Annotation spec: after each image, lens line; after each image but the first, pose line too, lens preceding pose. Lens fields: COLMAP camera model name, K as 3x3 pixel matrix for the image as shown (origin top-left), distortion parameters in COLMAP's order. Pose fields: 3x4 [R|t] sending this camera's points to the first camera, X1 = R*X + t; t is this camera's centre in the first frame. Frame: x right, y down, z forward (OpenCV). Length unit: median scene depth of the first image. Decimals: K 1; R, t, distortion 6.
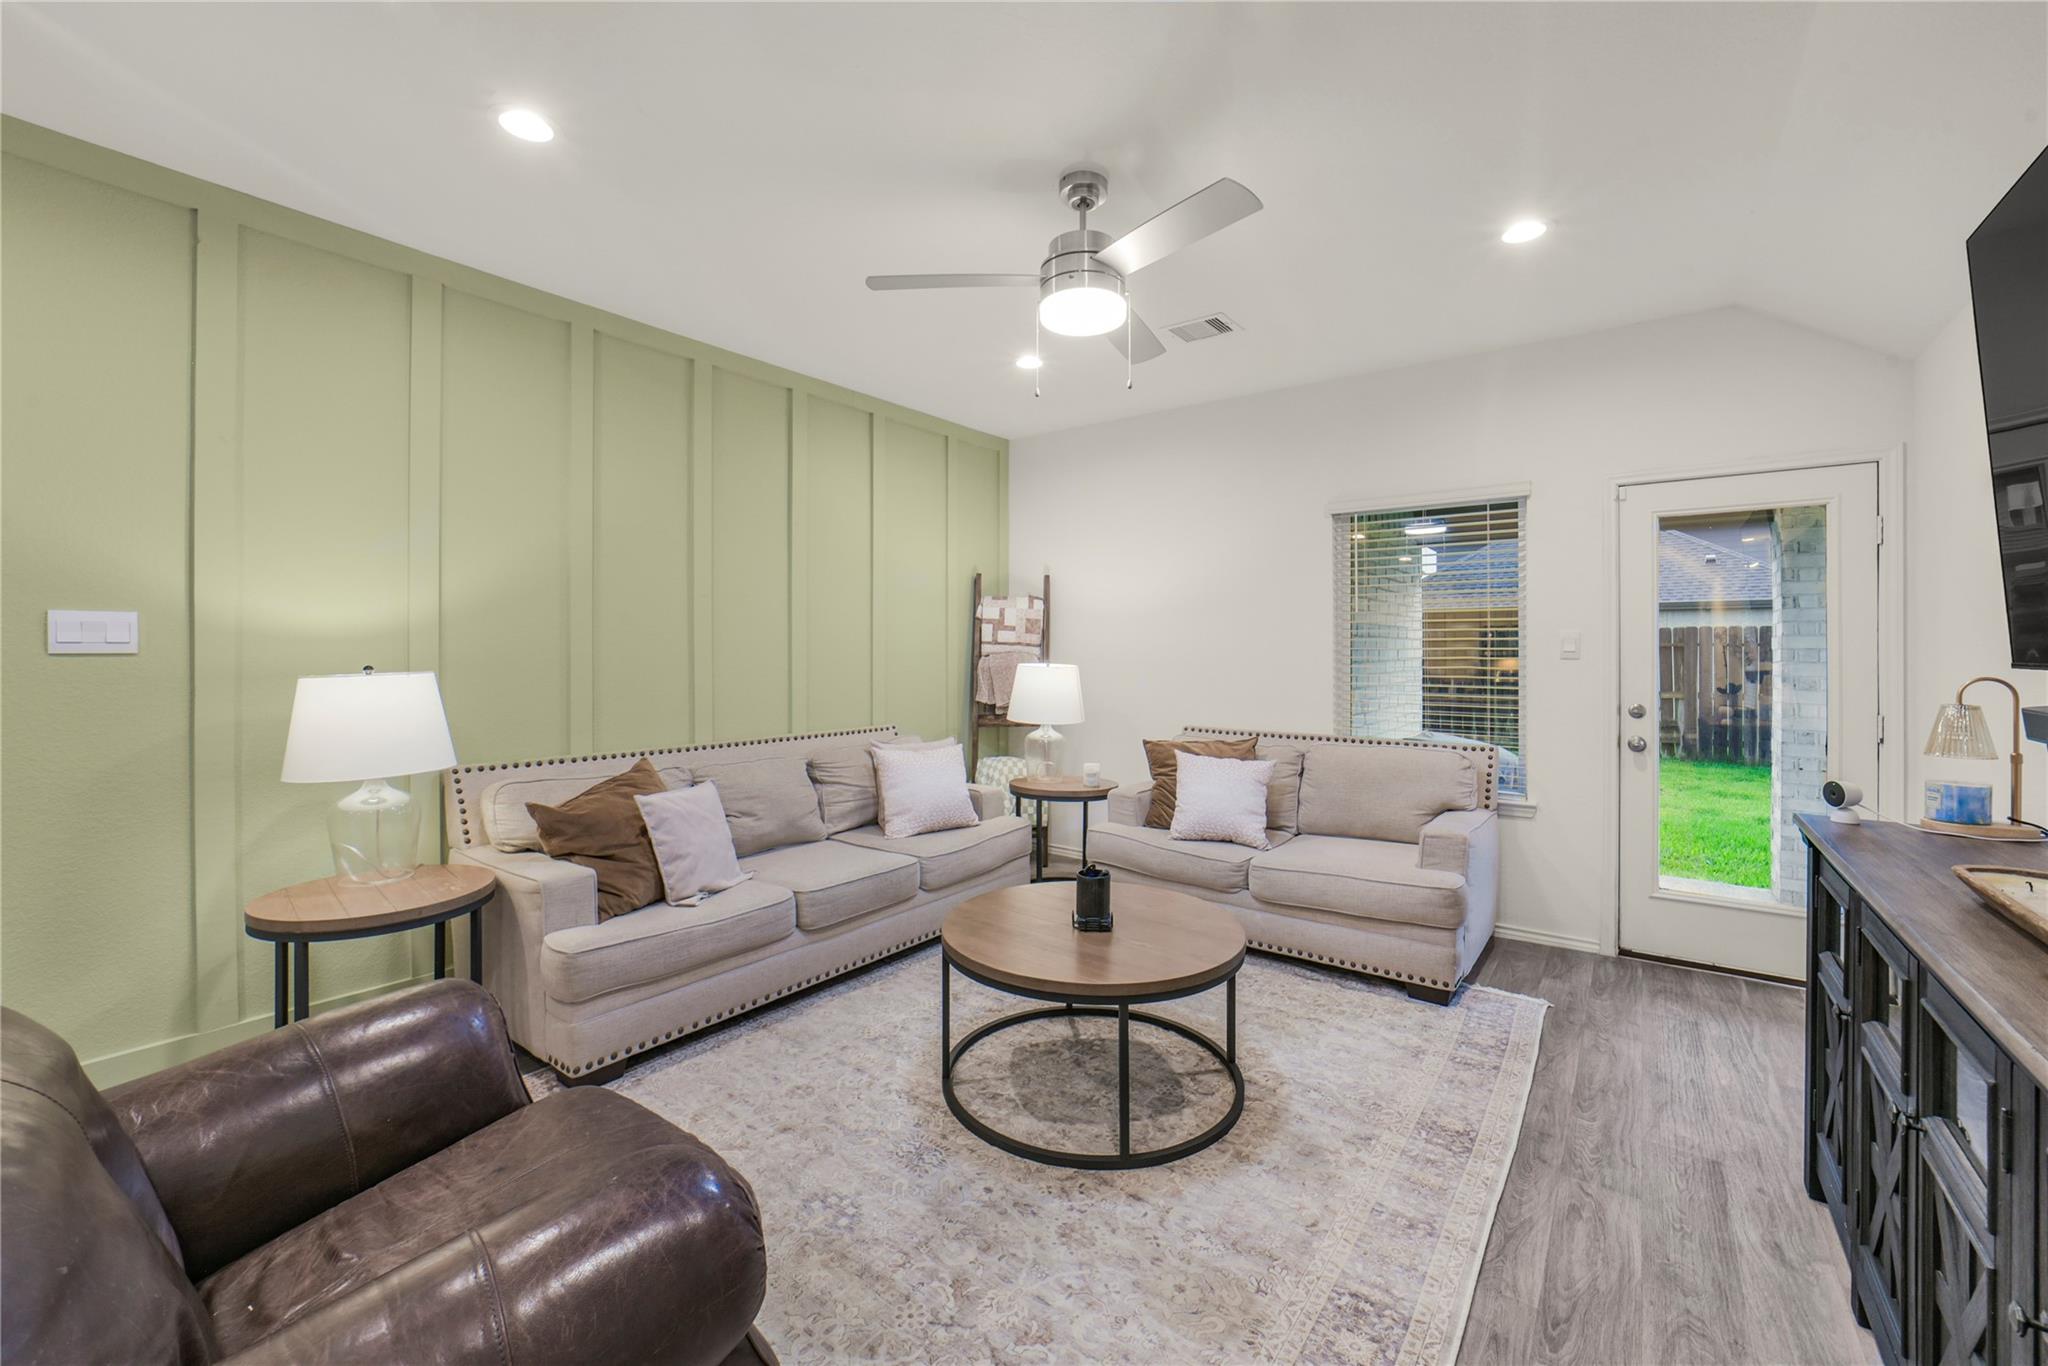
lens RADIAL K [[815.6, 0, 1027.2], [0, 815.6, 653.4], [0, 0, 1]] dist [-0.033920, 0.011556]
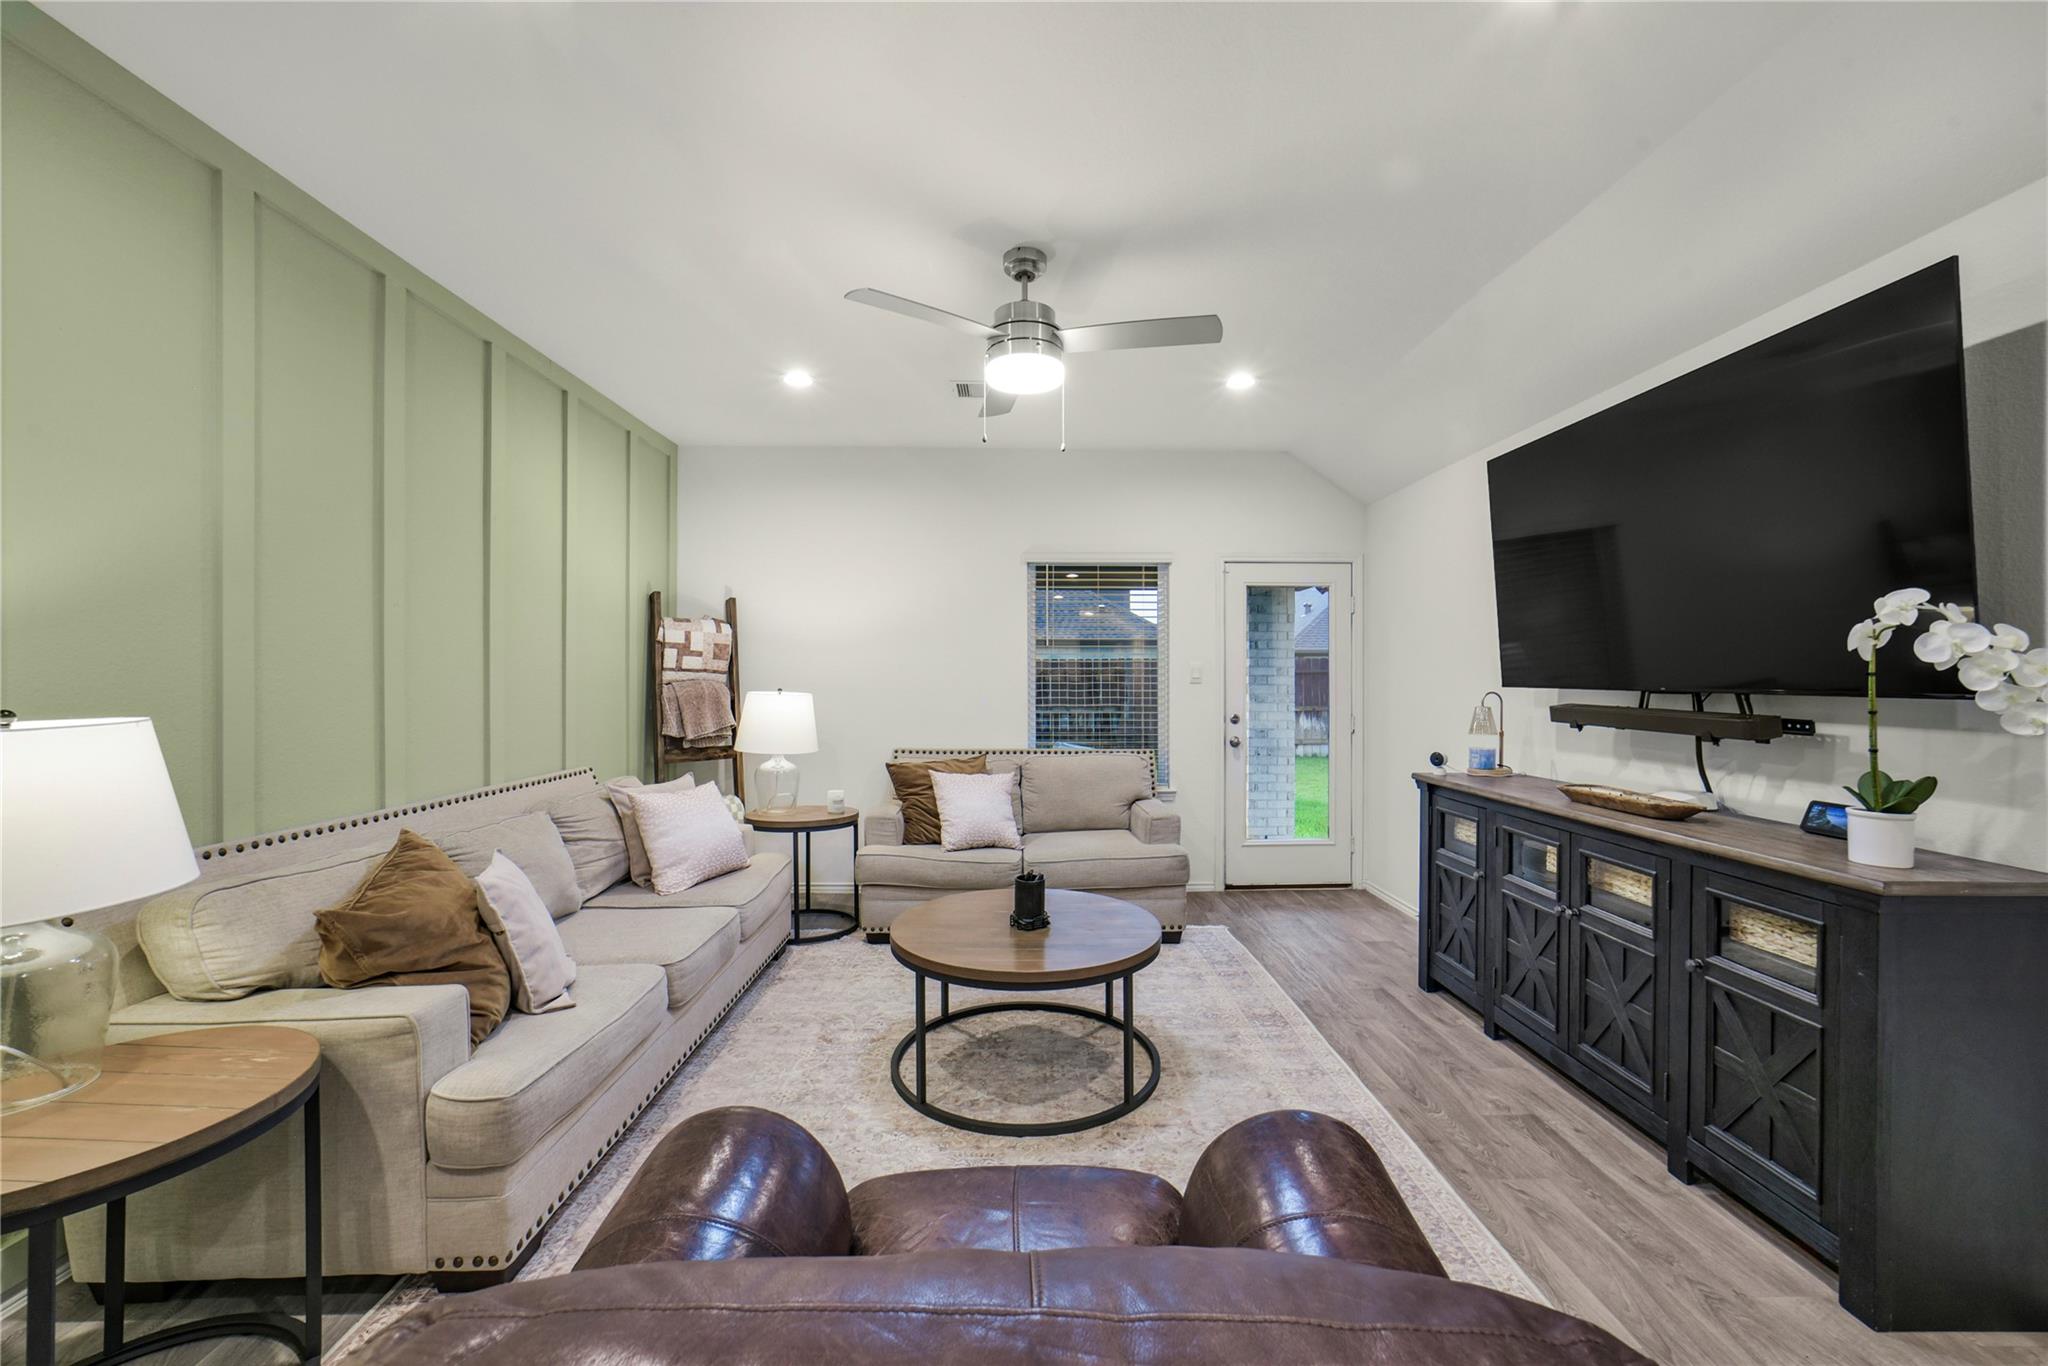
lens RADIAL K [[802.7, 0, 1030.2], [0, 802.7, 681.8], [0, 0, 1]] dist [-0.015286, 0.000517]
pose [[0.782757, -0.005071, 0.622307, -0.541064], [0.003228, 0.999986, 0.004087, -0.003255], [-0.622319, -0.001190, 0.782763, 0.121052]]
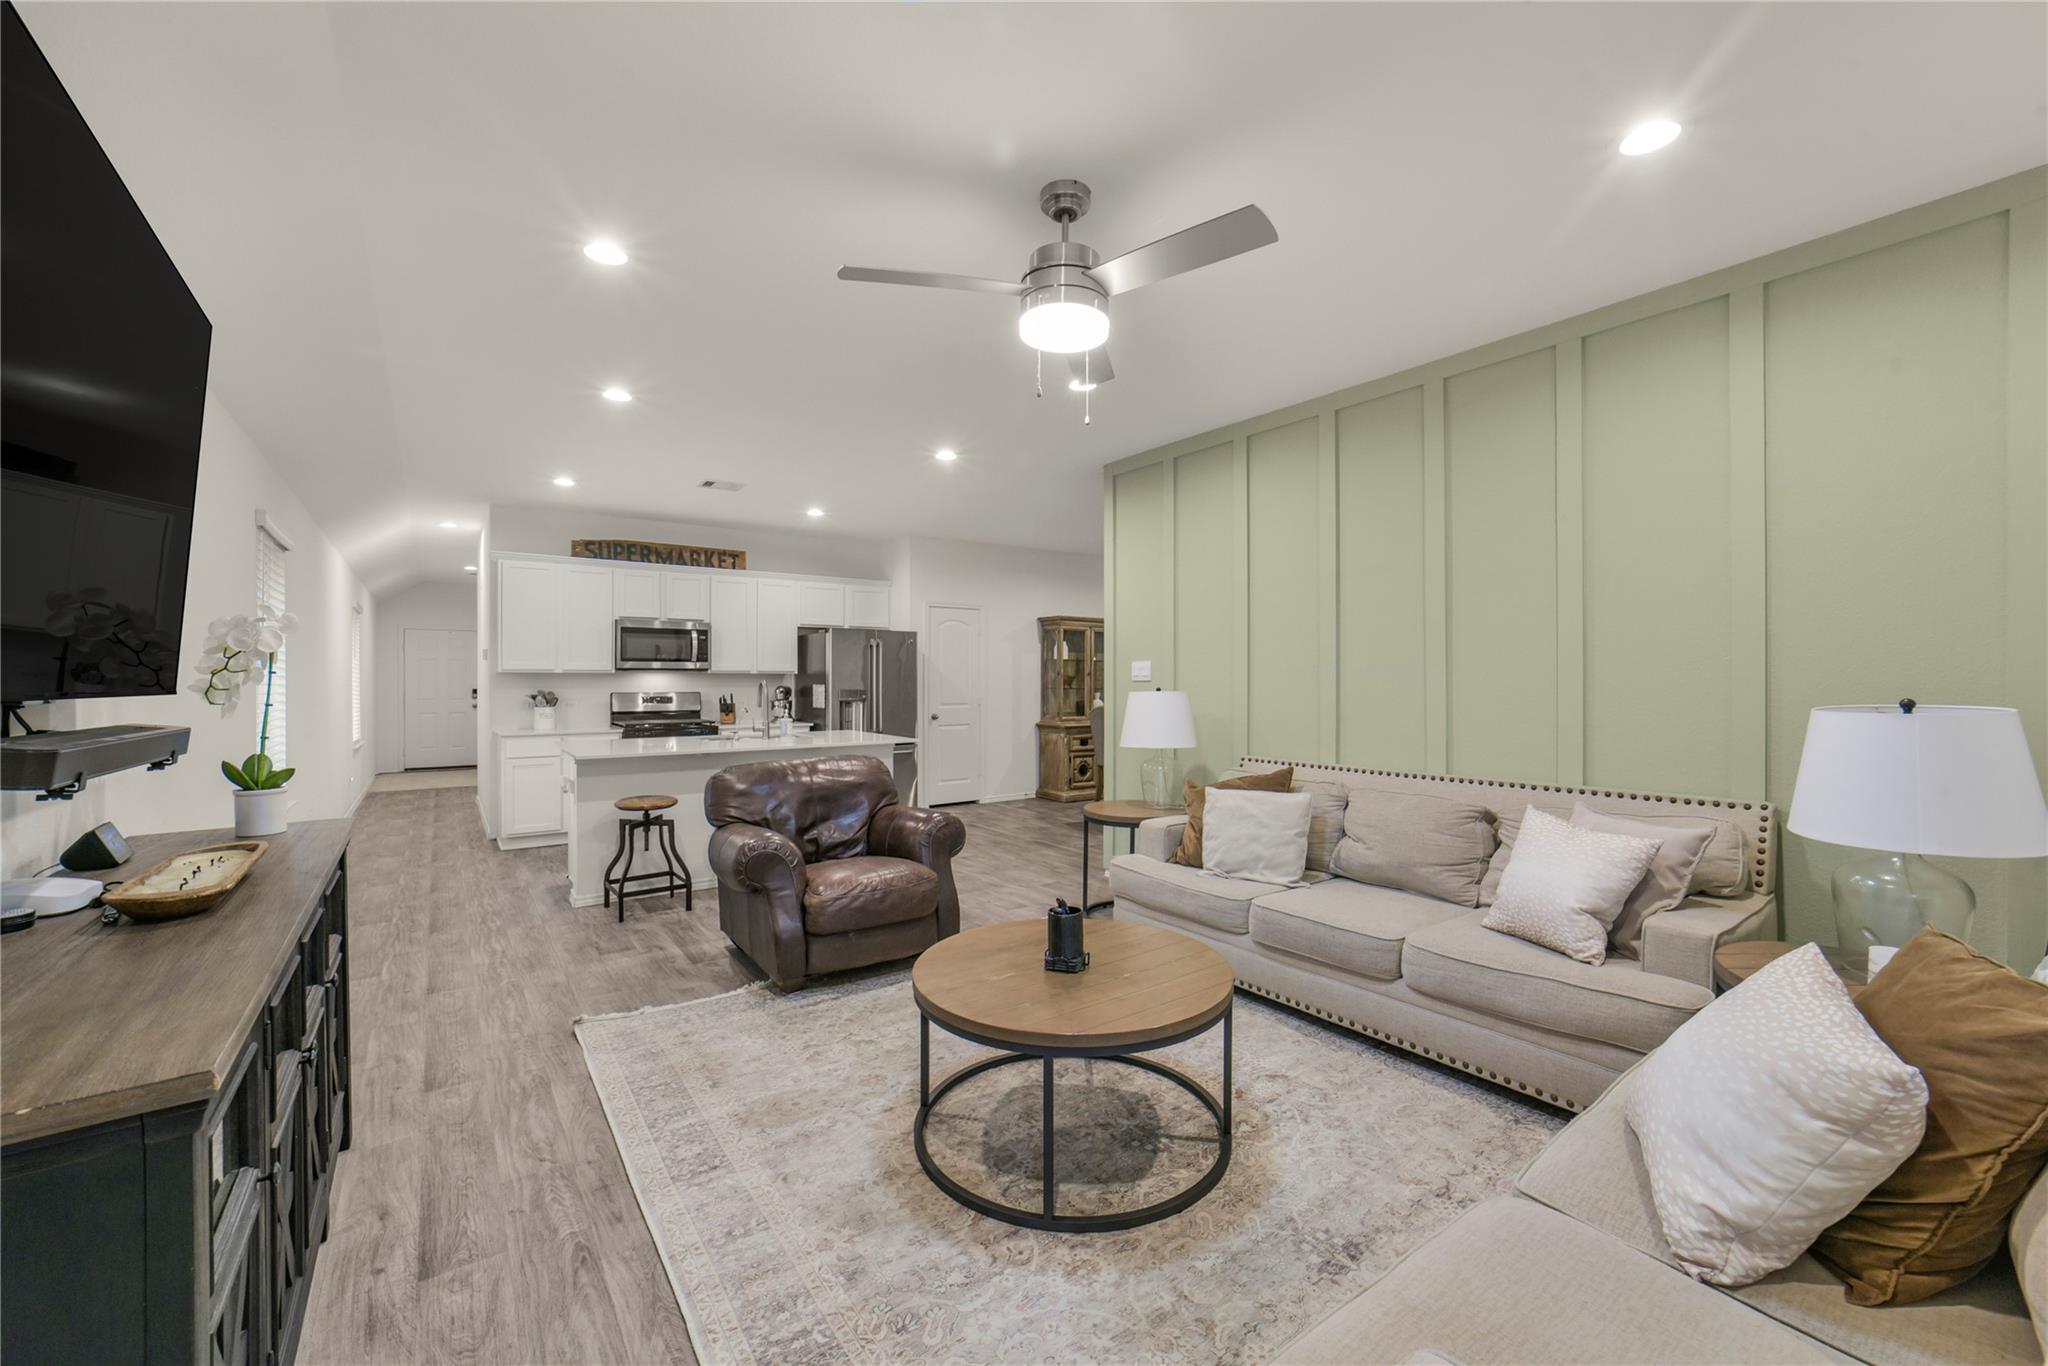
lens RADIAL K [[802.7, 0, 1030.2], [0, 802.7, 681.8], [0, 0, 1]] dist [-0.015286, 0.000517]
pose [[-0.275347, -0.000023, -0.961345, 0.896966], [-0.000995, 0.999999, 0.000262, 0.002584], [0.961344, 0.001029, -0.275347, 1.092912]]
